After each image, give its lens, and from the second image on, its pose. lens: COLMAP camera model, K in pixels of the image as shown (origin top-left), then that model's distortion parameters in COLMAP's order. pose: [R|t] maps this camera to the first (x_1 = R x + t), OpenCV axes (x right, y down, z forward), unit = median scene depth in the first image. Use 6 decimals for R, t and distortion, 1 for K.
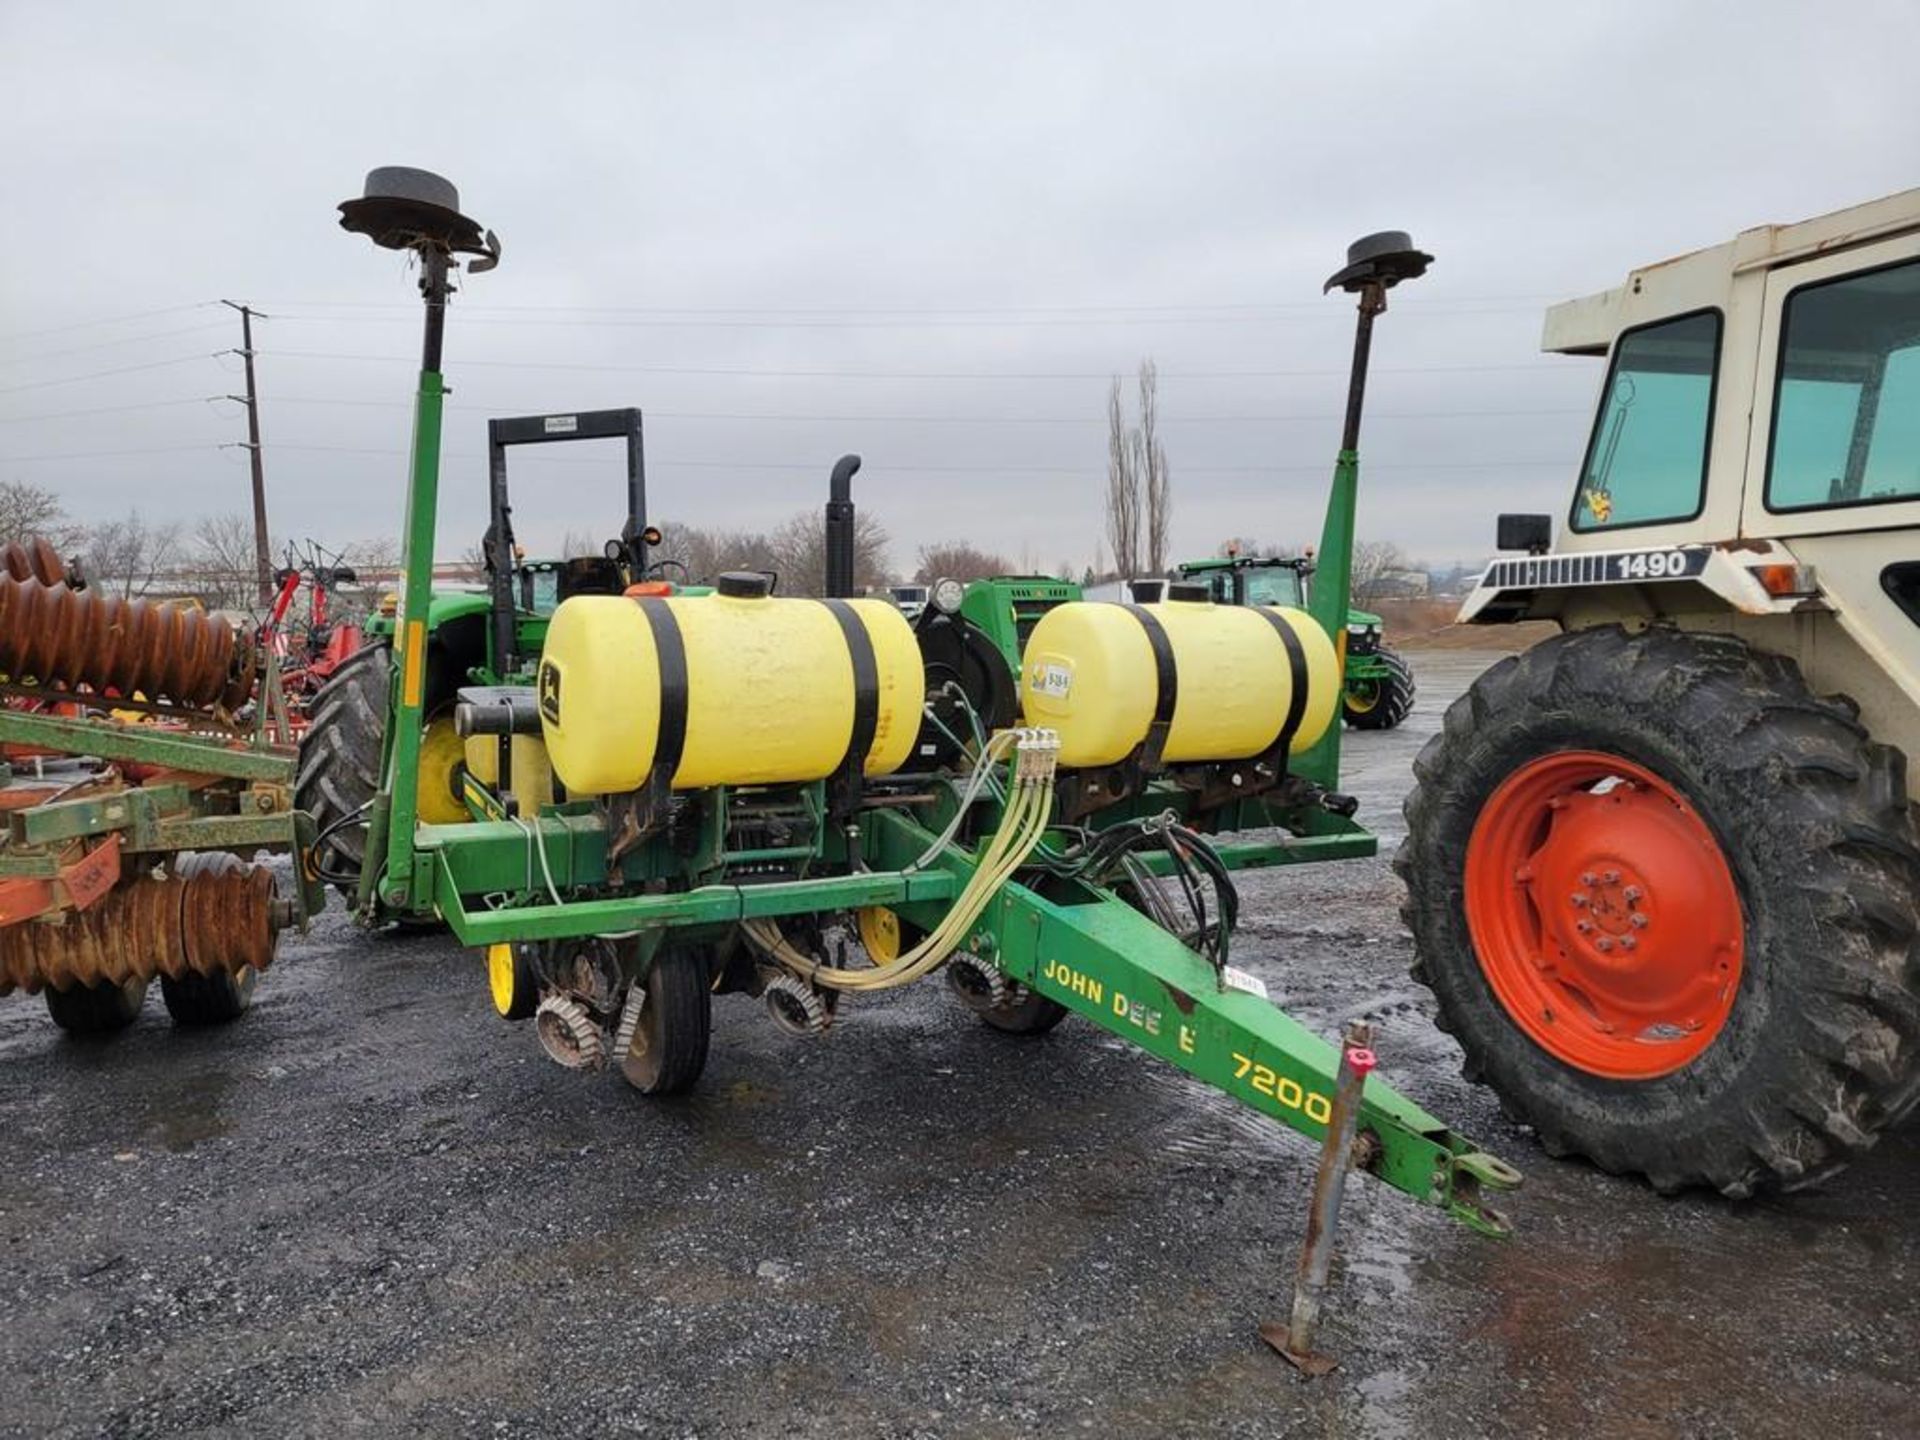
lens RADIAL K [[1309.6, 0, 954.1], [0, 1309.6, 699.1], [0, 0, 1]] dist [0.039490, -0.002479]
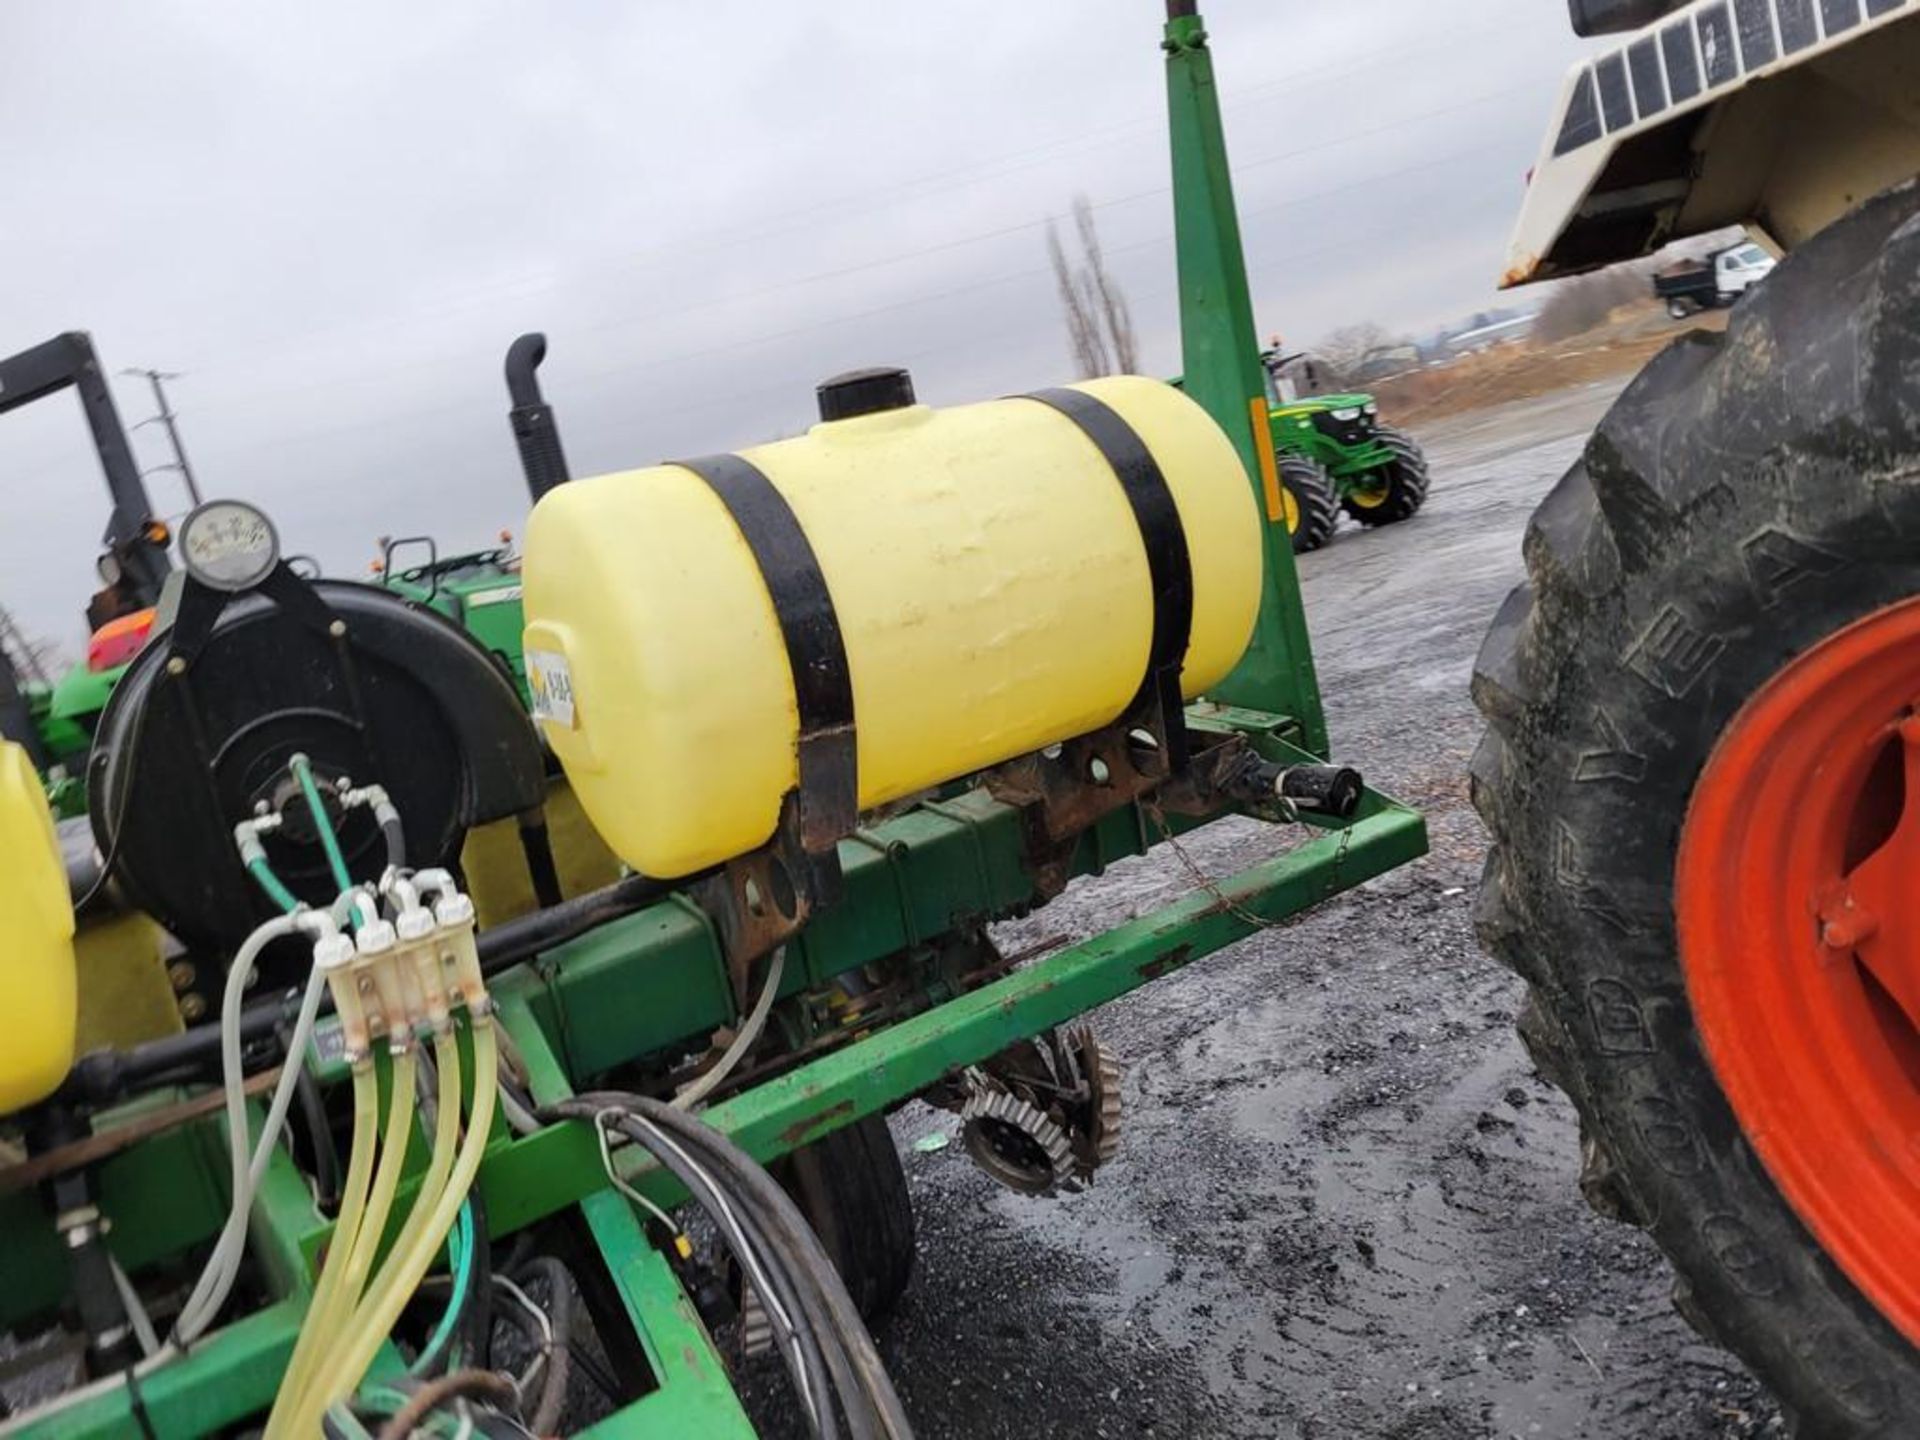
lens RADIAL K [[1427.3, 0, 964.3], [0, 1427.3, 690.7], [0, 0, 1]] dist [0.082037, -0.053190]
pose [[0.969357, -0.245652, 0.001201, 0.202620], [0.245052, 0.967307, 0.065320, -0.012095], [-0.017207, -0.063024, 0.997864, 0.576926]]
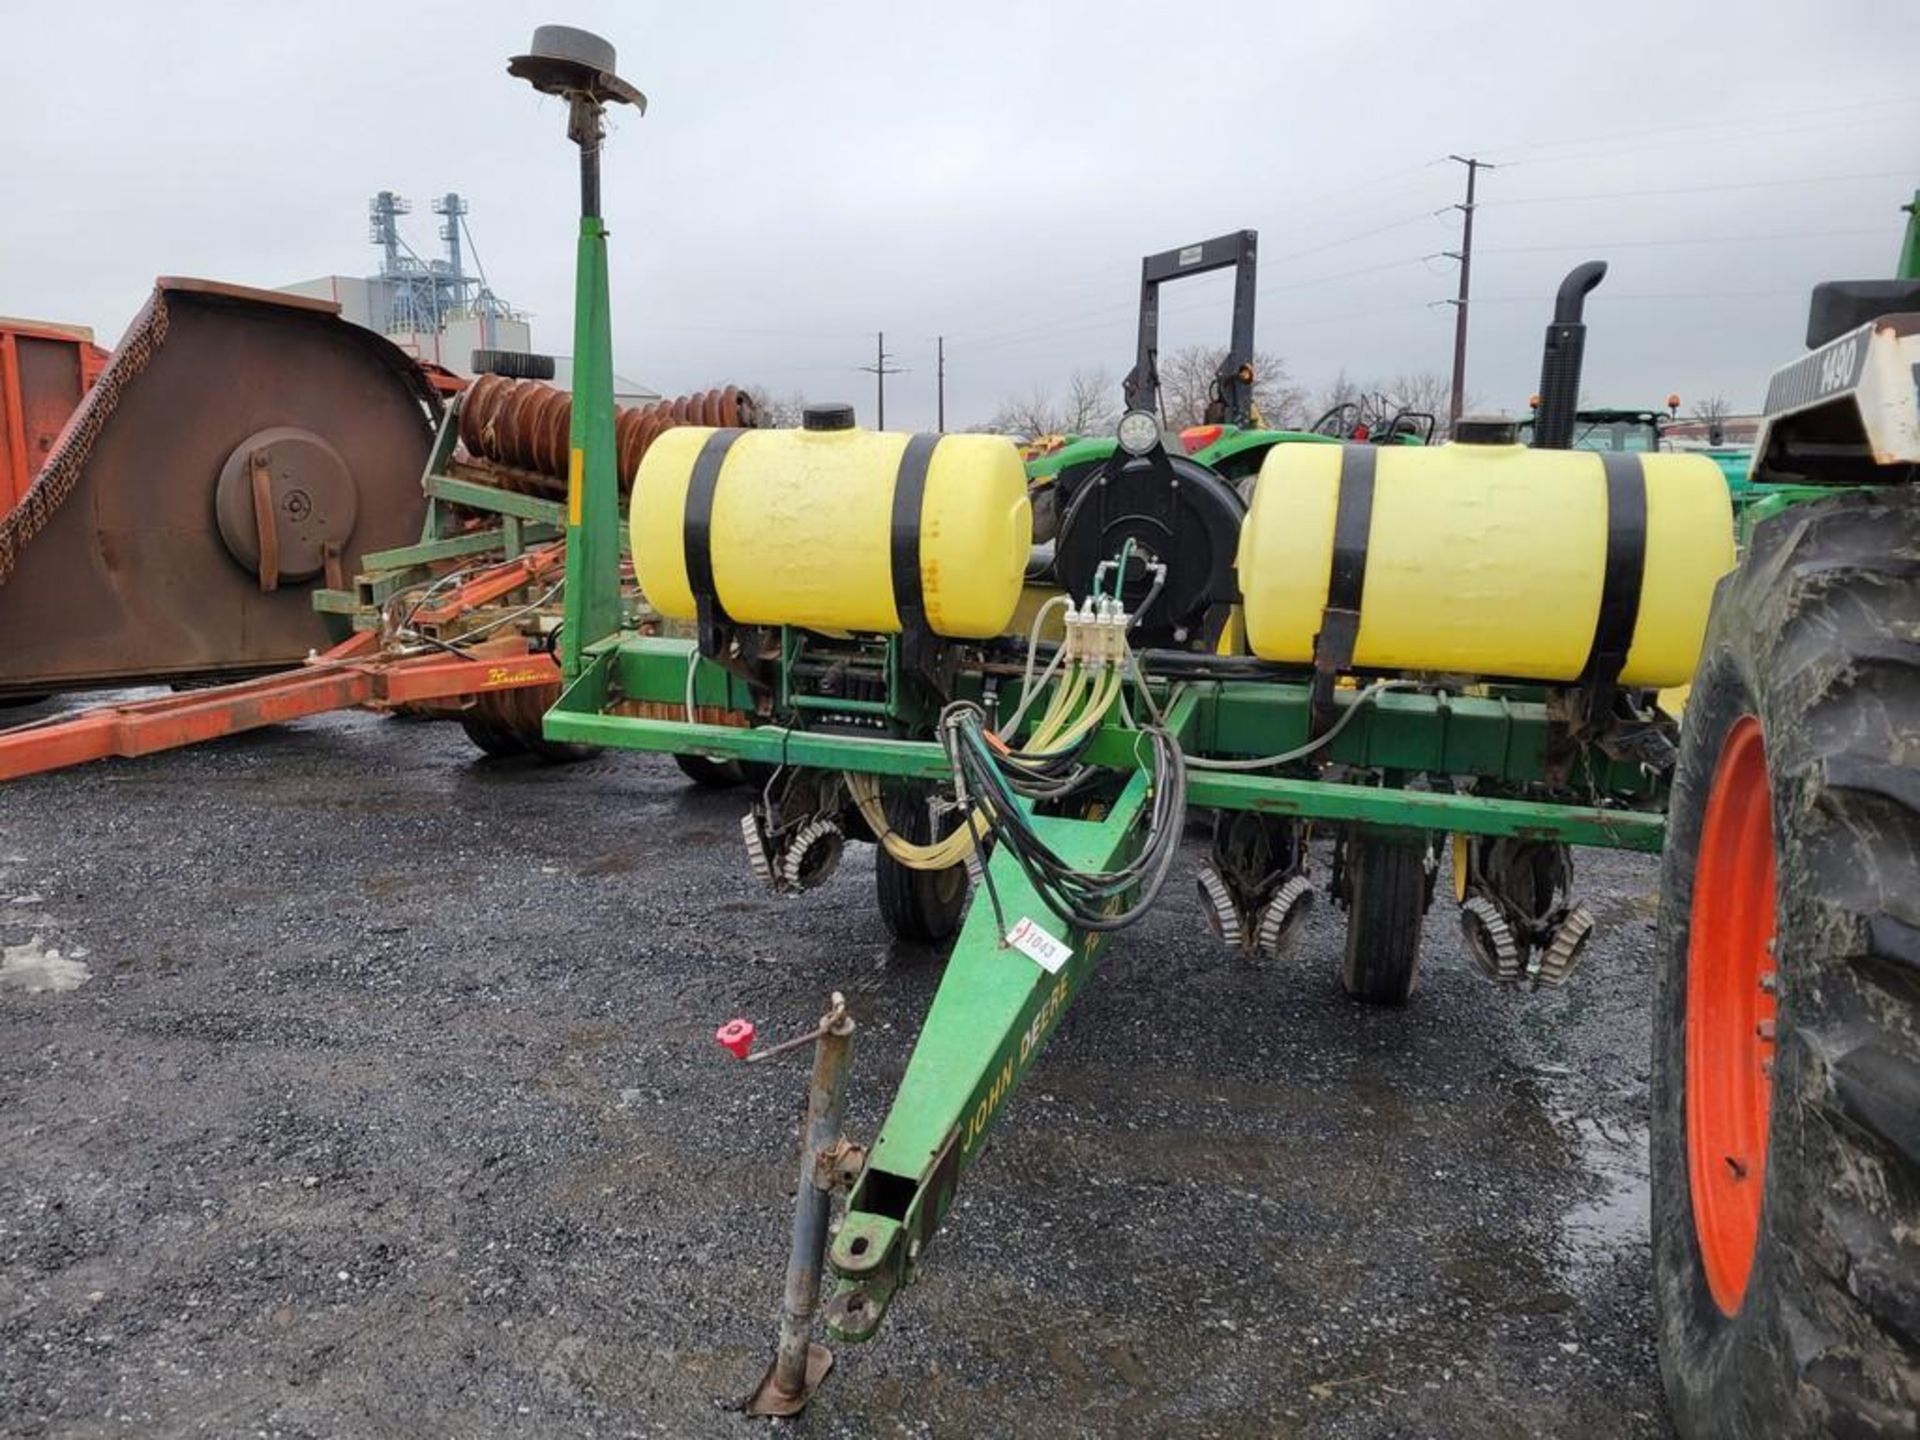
lens RADIAL K [[1370.5, 0, 960.7], [0, 1370.5, 673.5], [0, 0, 1]] dist [0.042606, 0.000363]
pose [[0.728537, 0.124278, -0.673639, 0.526455], [-0.069458, 0.991738, 0.107845, -0.015151], [0.681476, -0.031780, 0.731150, 0.299459]]
